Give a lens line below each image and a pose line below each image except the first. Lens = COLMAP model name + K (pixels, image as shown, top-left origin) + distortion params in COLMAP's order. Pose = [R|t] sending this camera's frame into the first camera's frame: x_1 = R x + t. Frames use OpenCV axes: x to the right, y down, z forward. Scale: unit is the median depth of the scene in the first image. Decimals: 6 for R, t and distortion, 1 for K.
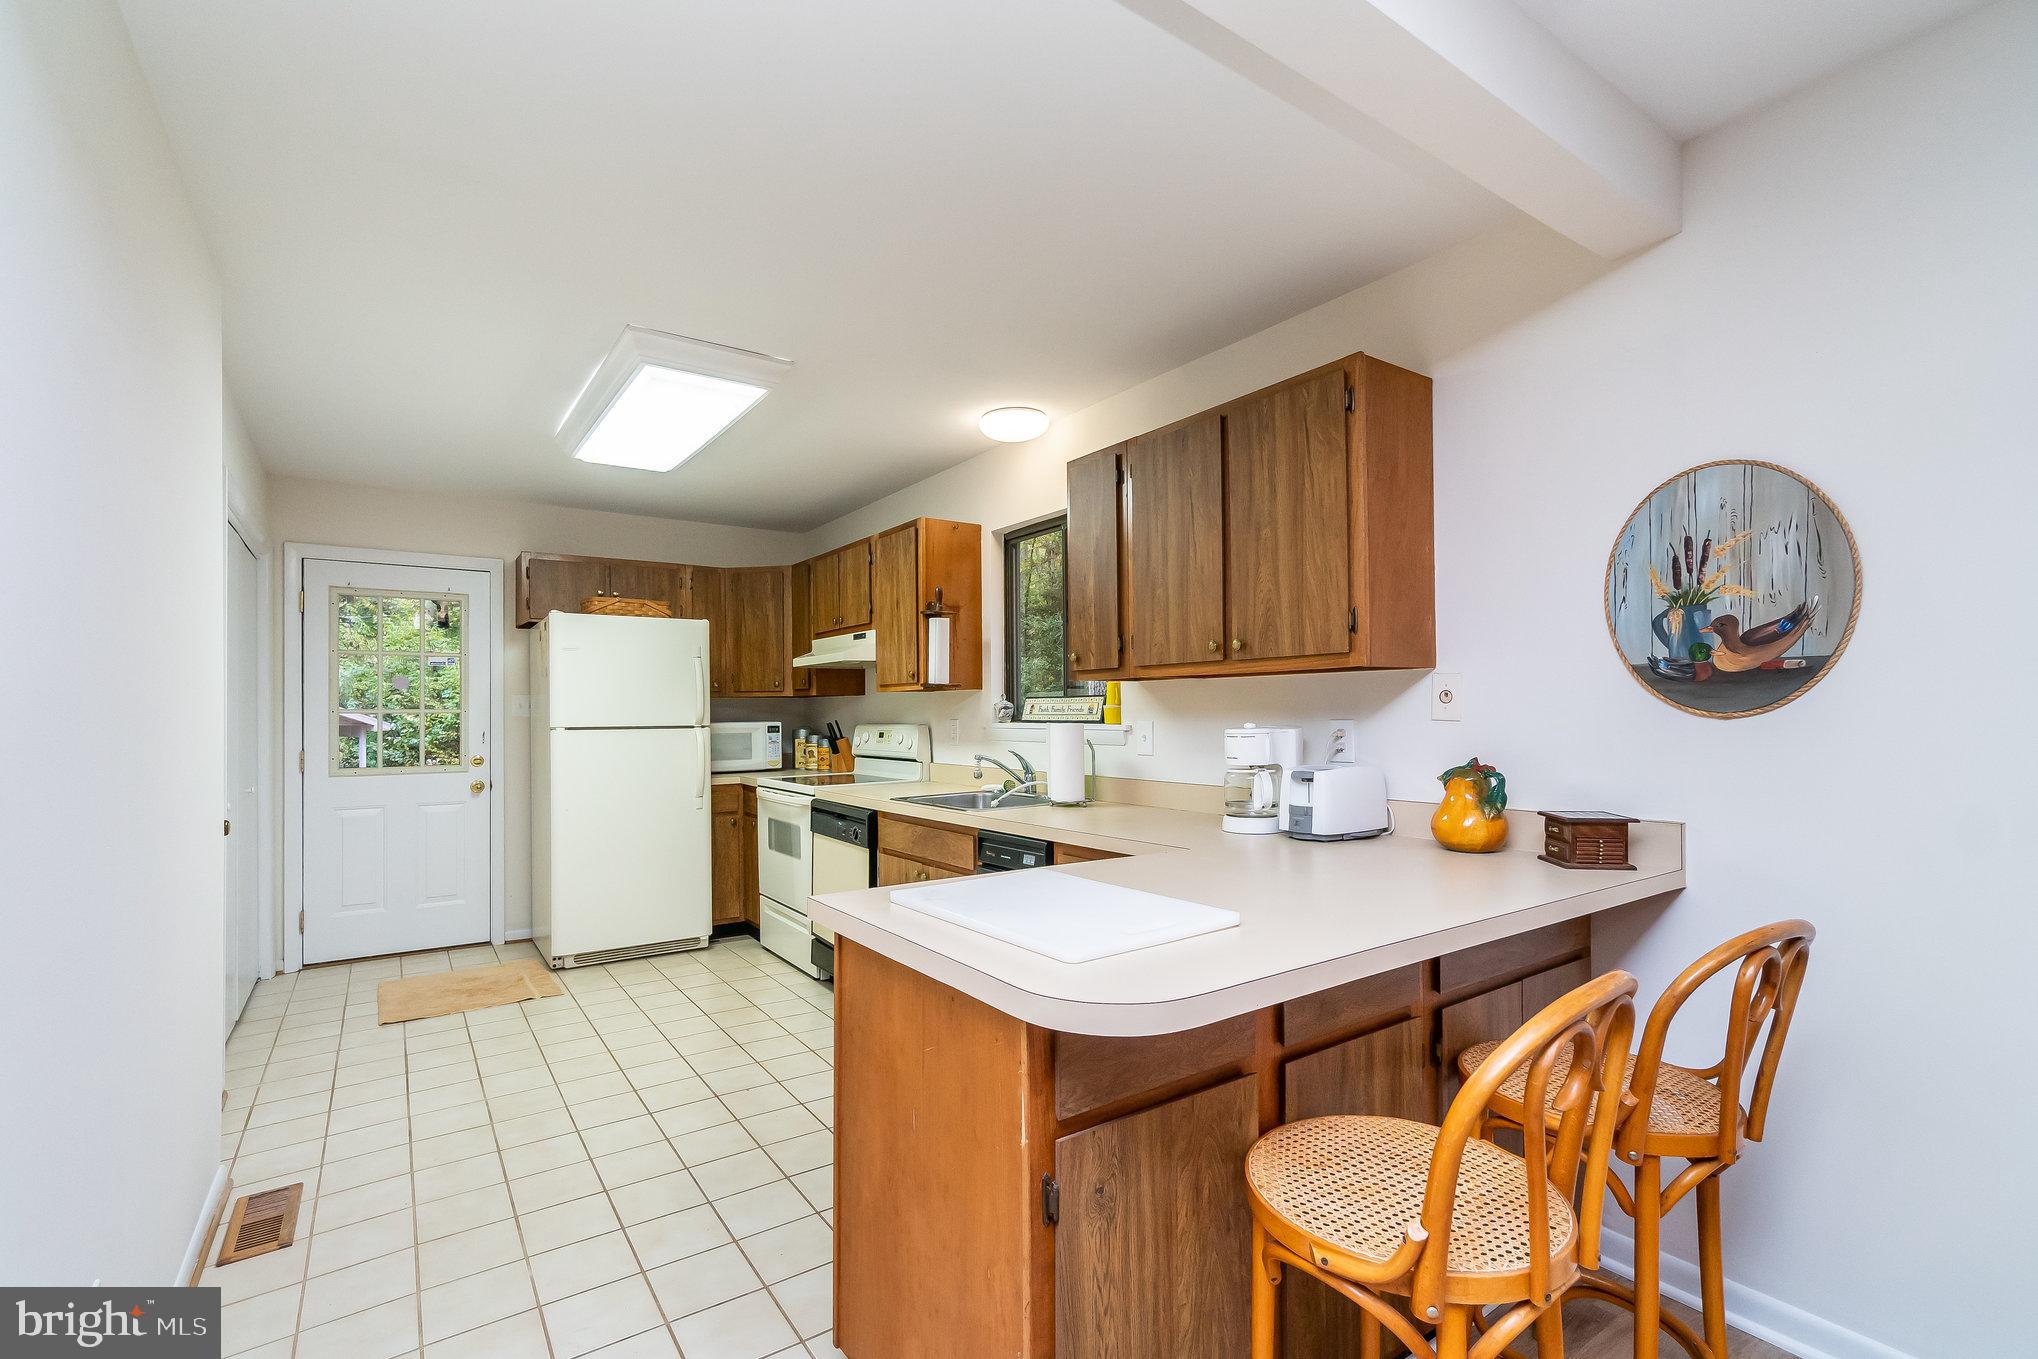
lens RADIAL K [[902.7, 0, 1017.4], [0, 902.7, 707.0], [0, 0, 1]] dist [0.001275, 0.000108]
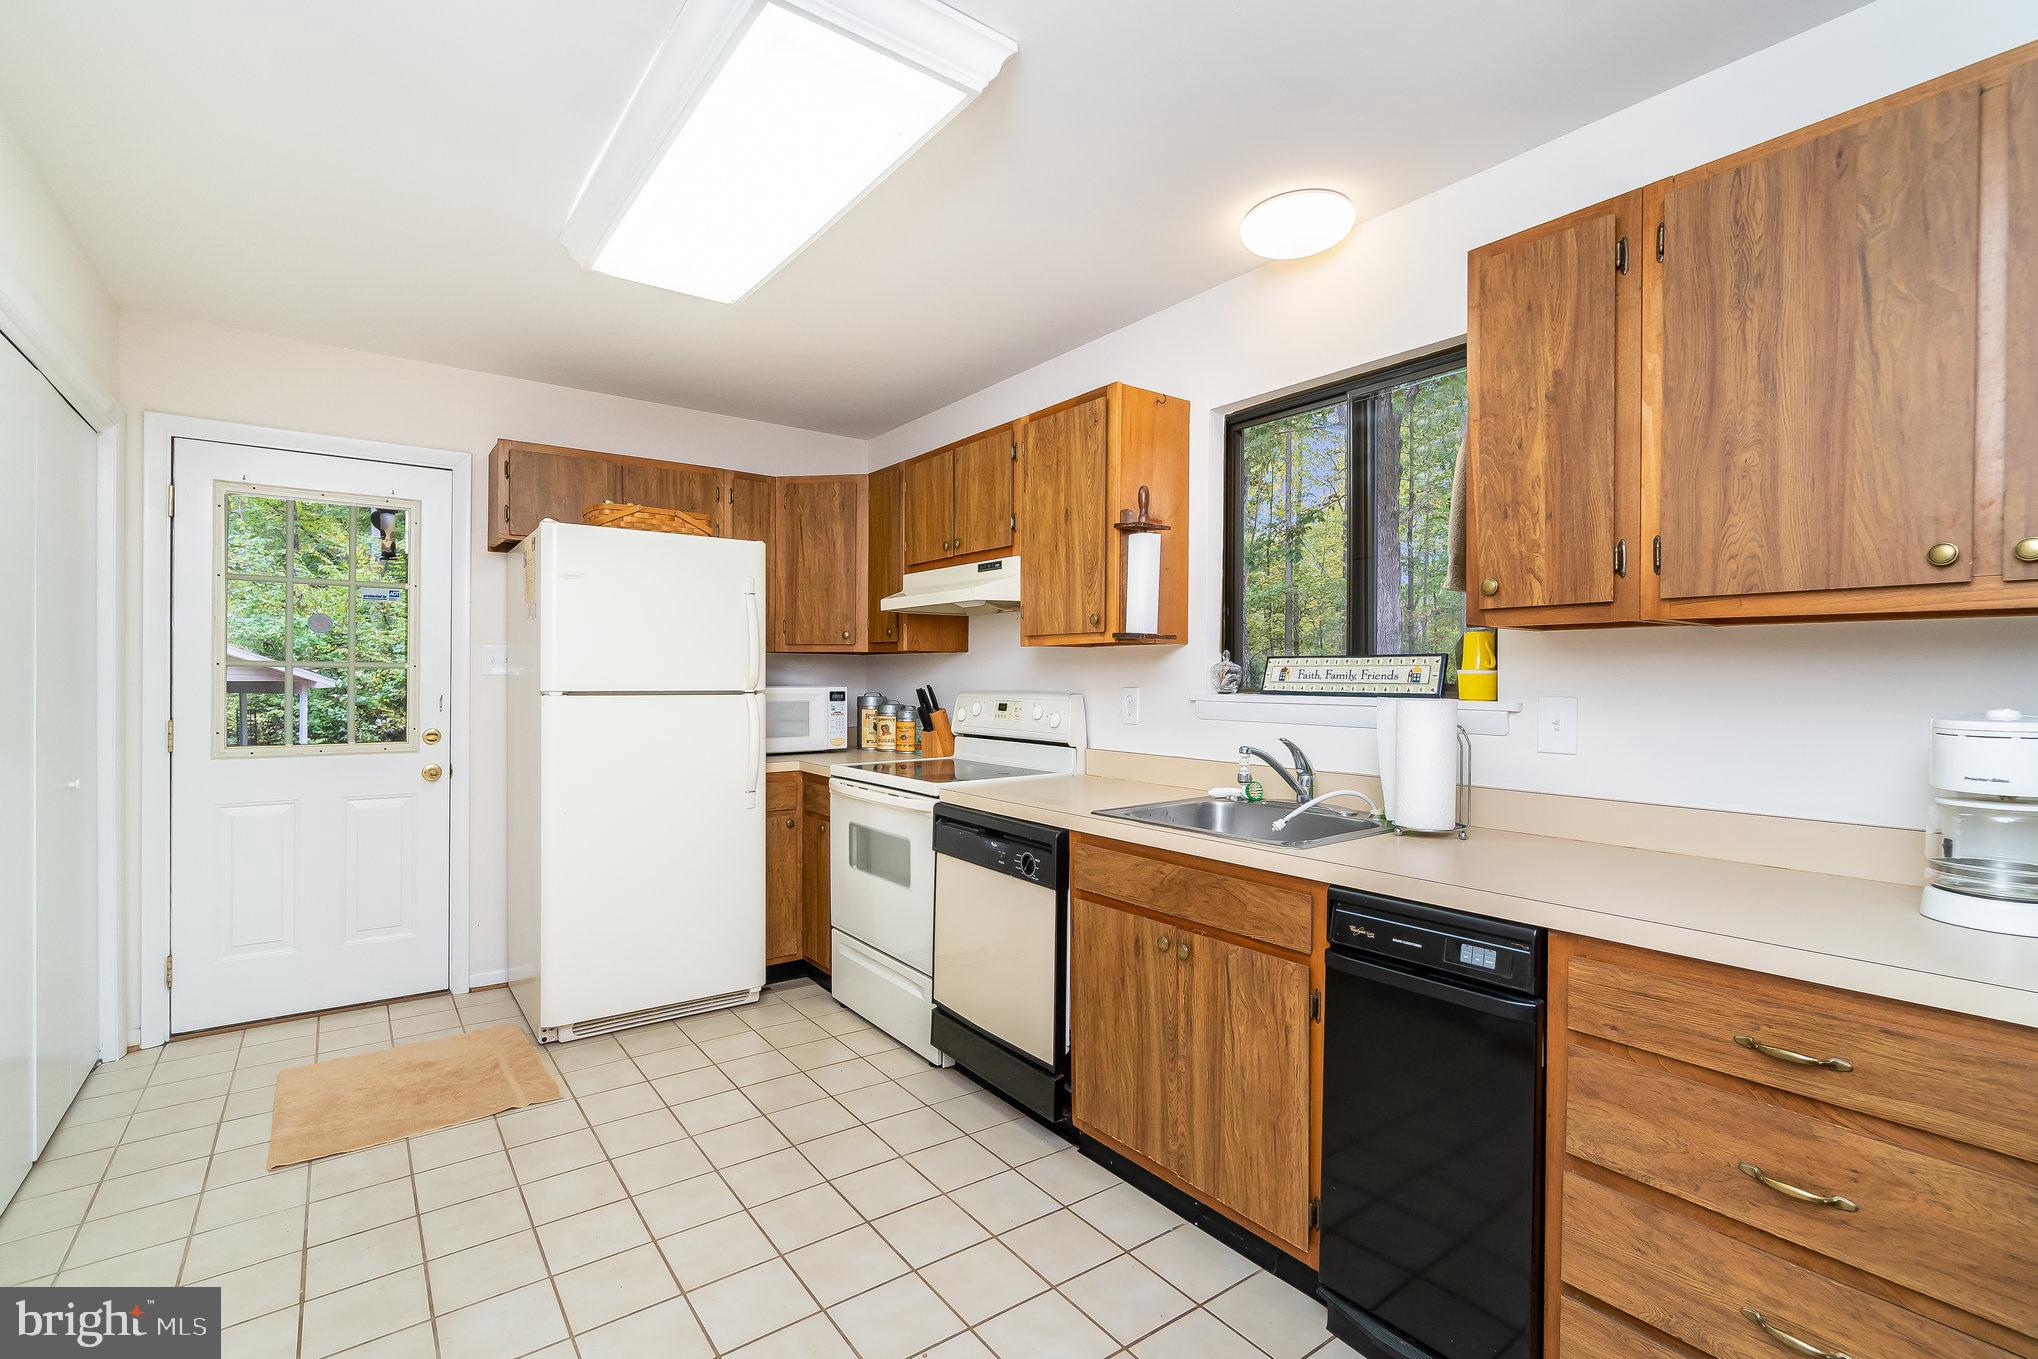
lens RADIAL K [[918.2, 0, 1019.0], [0, 918.2, 679.5], [0, 0, 1]] dist [-0.003863, -0.000398]
pose [[0.999432, 0.013381, 0.030943, -0.172822], [-0.013653, 0.999870, 0.008607, 0.002729], [-0.030824, -0.009025, 0.999484, 0.288185]]
